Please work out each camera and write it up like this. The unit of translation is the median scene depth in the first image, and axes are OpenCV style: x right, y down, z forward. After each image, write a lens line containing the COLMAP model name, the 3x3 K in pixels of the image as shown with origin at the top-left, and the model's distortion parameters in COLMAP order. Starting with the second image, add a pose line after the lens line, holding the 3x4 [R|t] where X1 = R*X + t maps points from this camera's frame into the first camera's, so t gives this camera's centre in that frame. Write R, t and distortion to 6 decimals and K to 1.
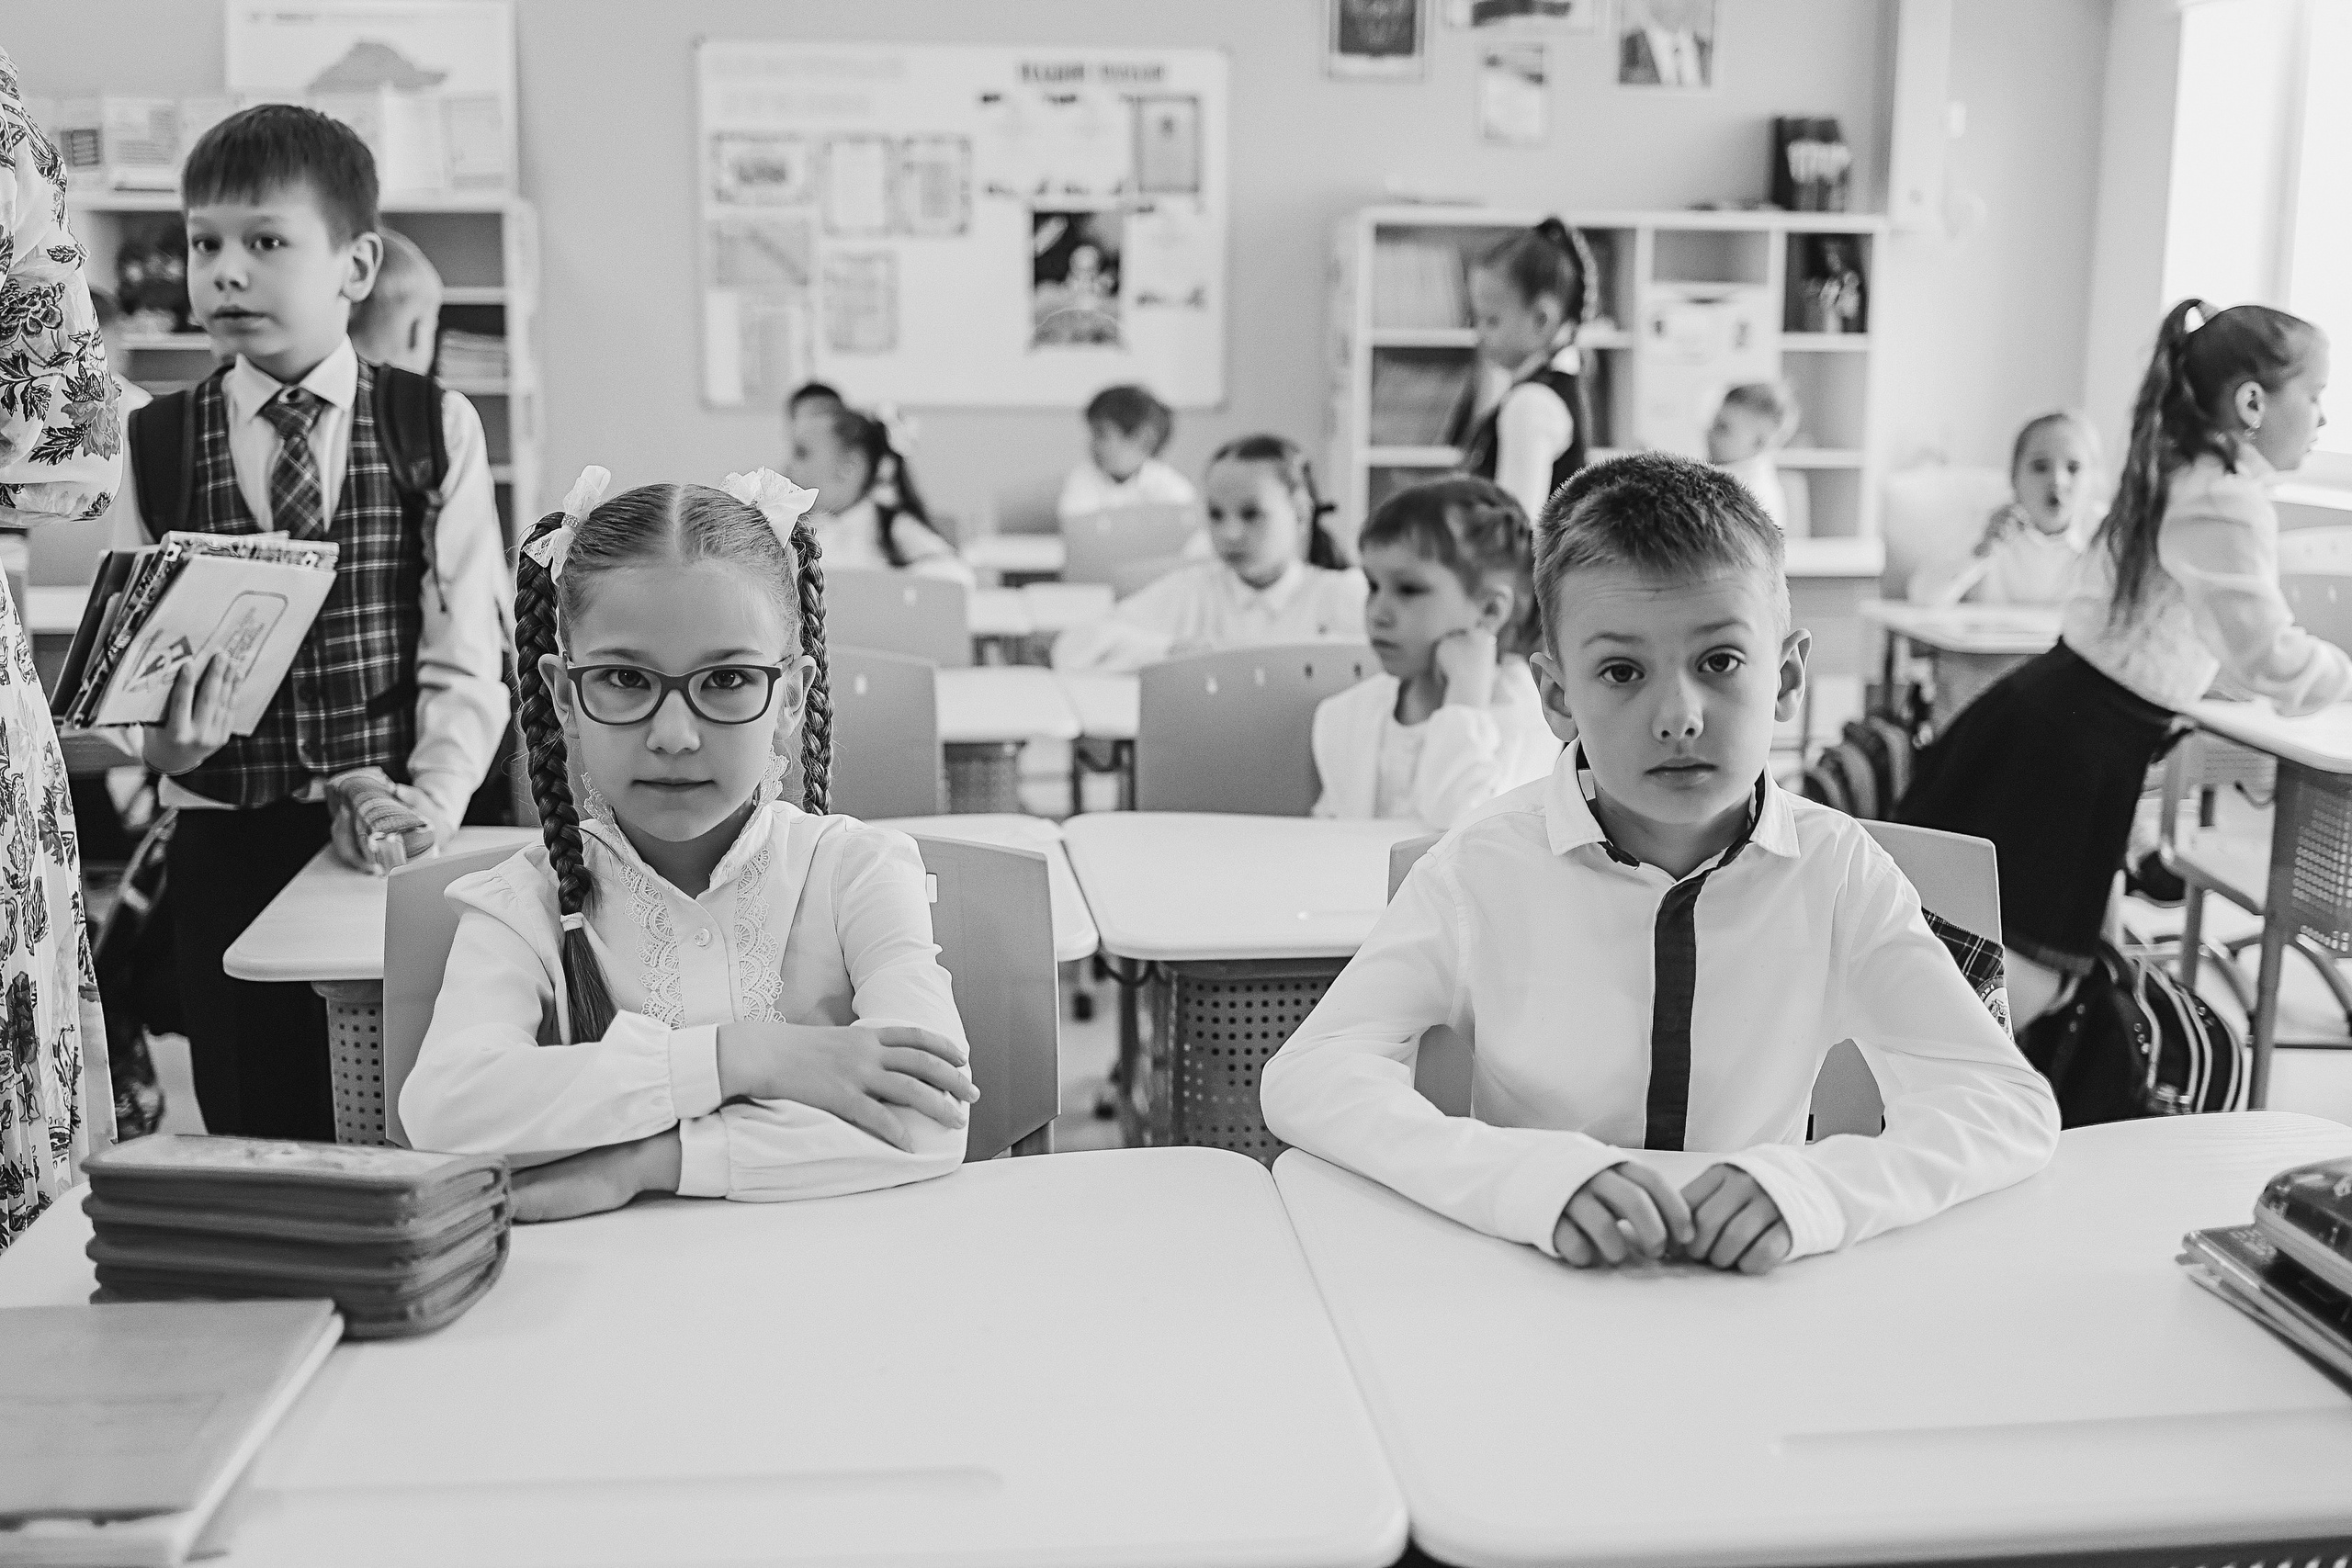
lens RADIAL K [[2360.0, 0, 1176.0], [0, 2360.0, 784.0], [0, 0, 1]] dist [-0.072938, 0.013045]
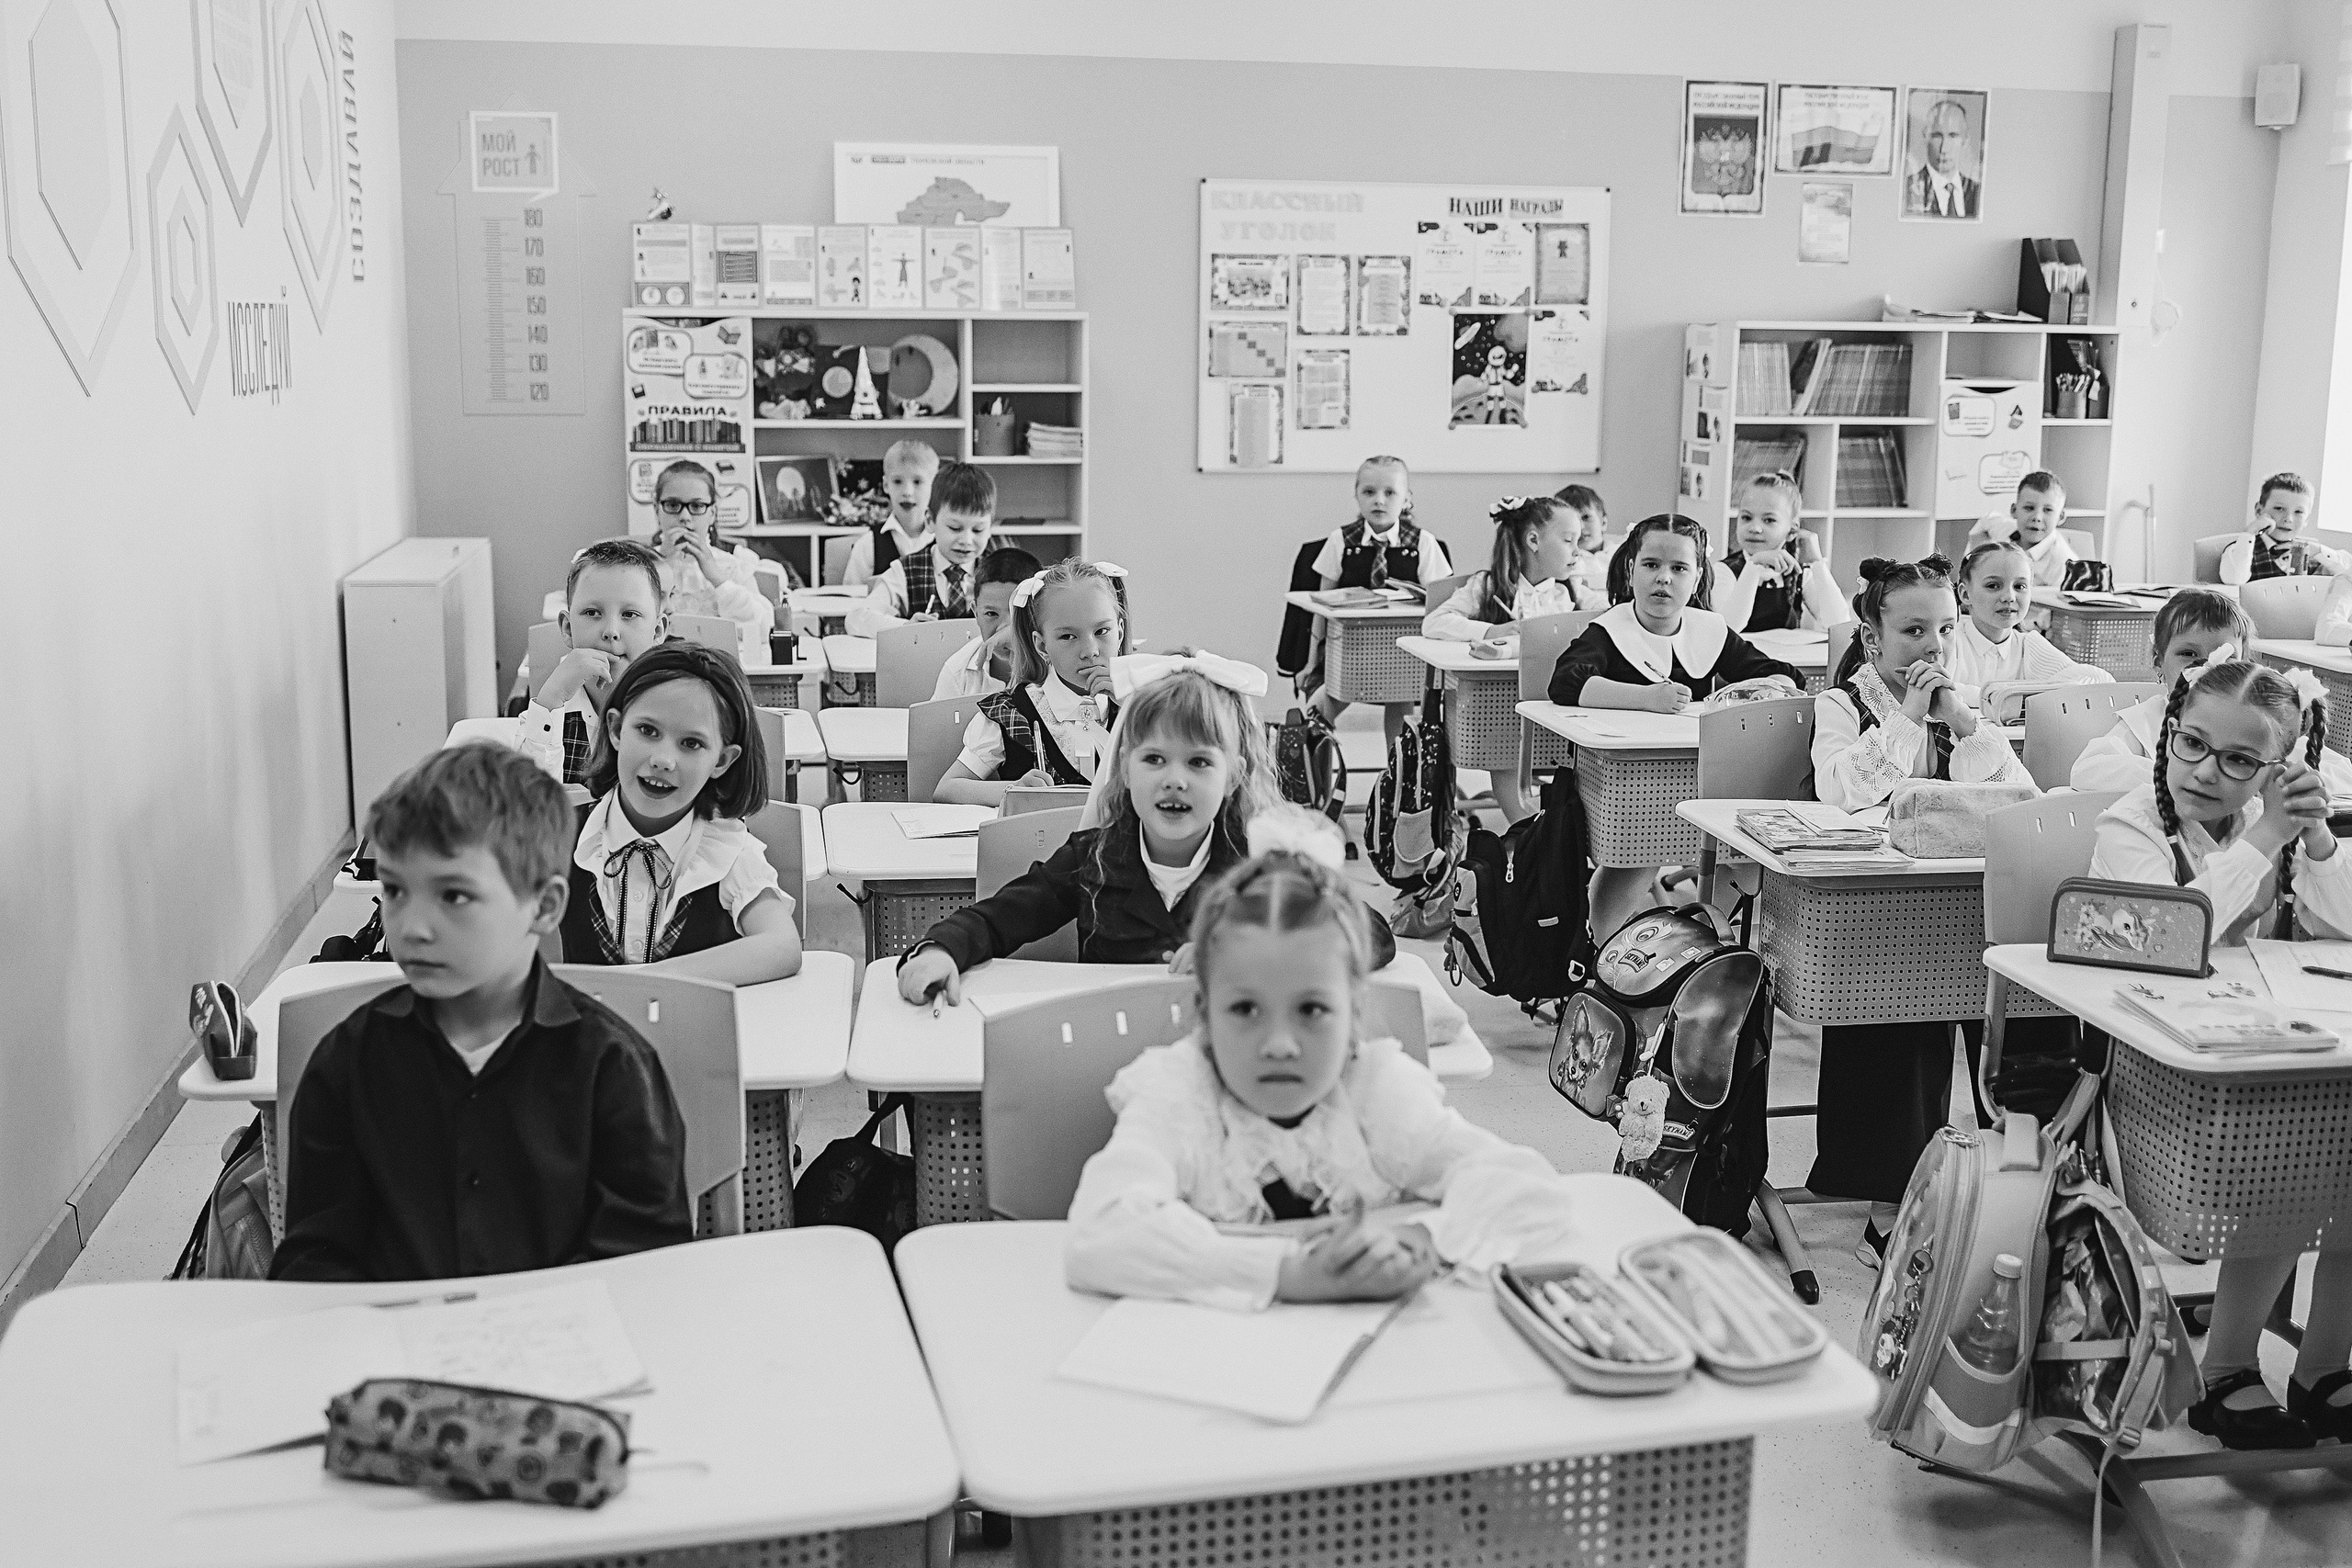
lens RADIAL K [[2392.2, 0, 1169.3], [0, 2392.2, 780.3], [0, 0, 1]] dist [-0.070369, 0.048181]
pose [[0.998511, -0.009022, 0.053806, -0.284767], [0.008882, 0.999957, 0.002827, -0.001949], [-0.053829, -0.002345, 0.998547, -0.259232]]
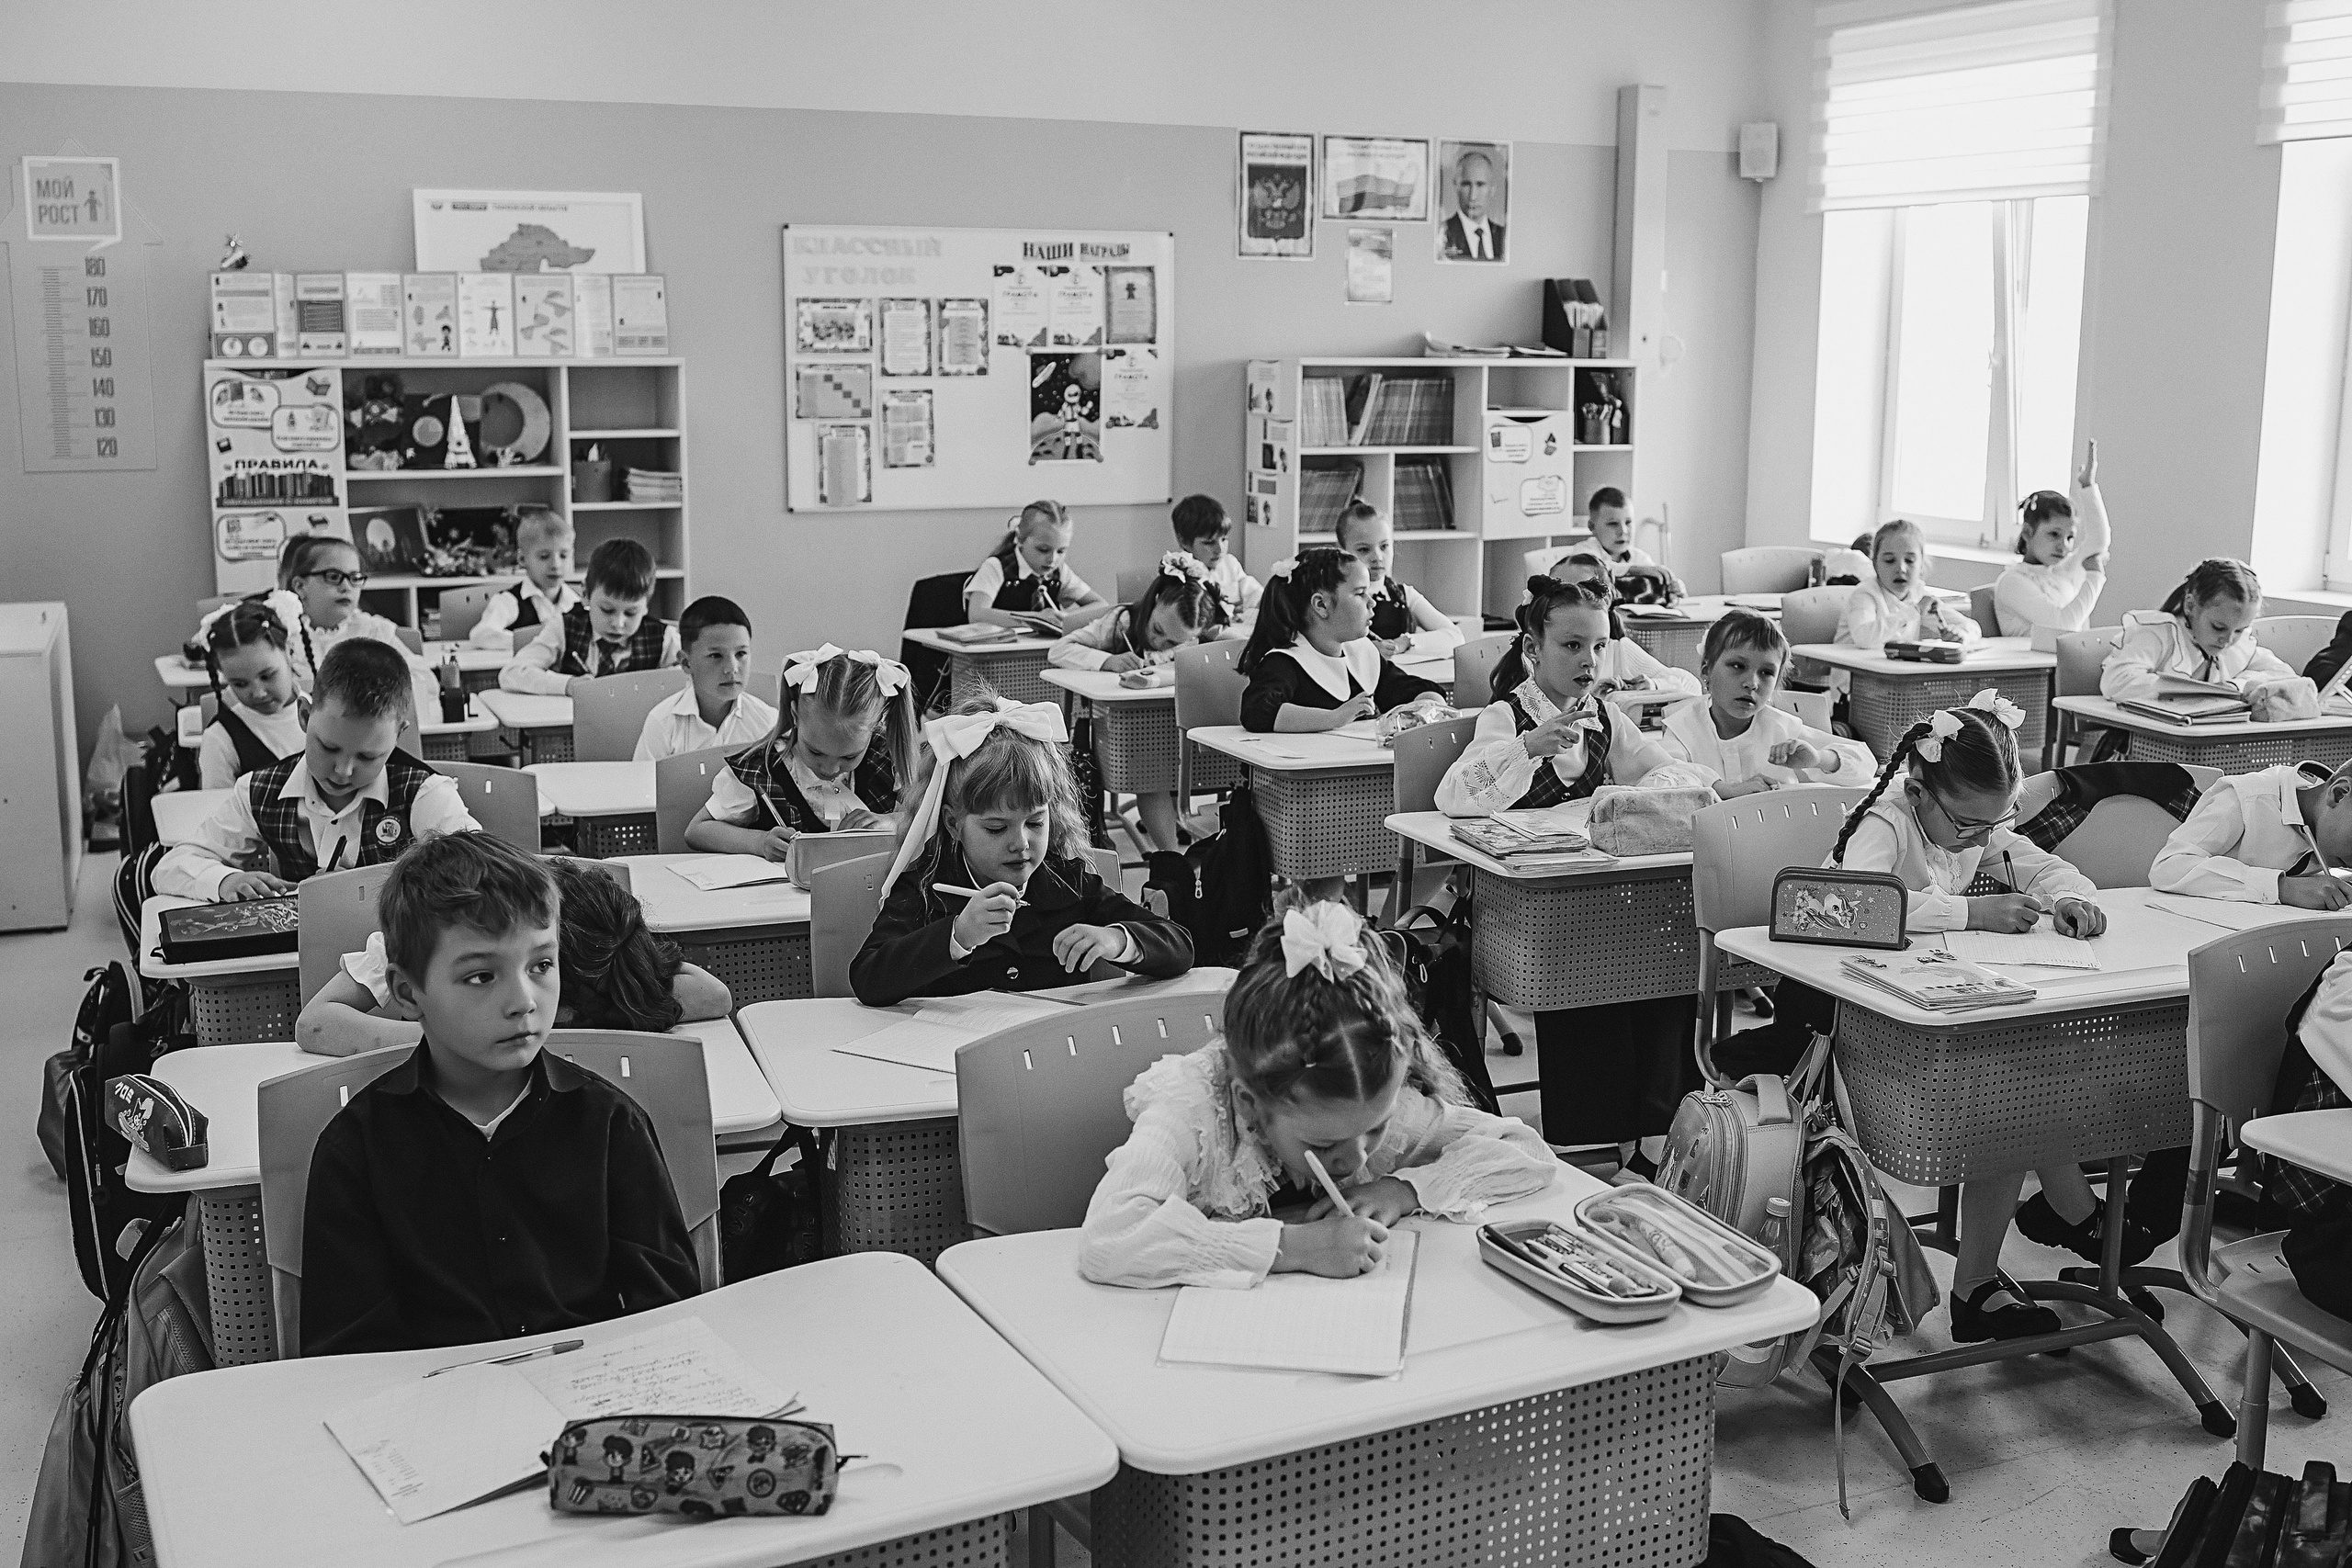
lens RADIAL K [[2389.0, 0, 1158.8], [0, 2389.0, 806.4], [0, 0, 1]] dist [-0.116547, 0.119394]
pose [[0.961827, -0.056009, 0.267863, -0.359813], [0.055076, 0.998422, 0.011004, -0.007046], [-0.268057, 0.004168, 0.963394, -0.278997]]
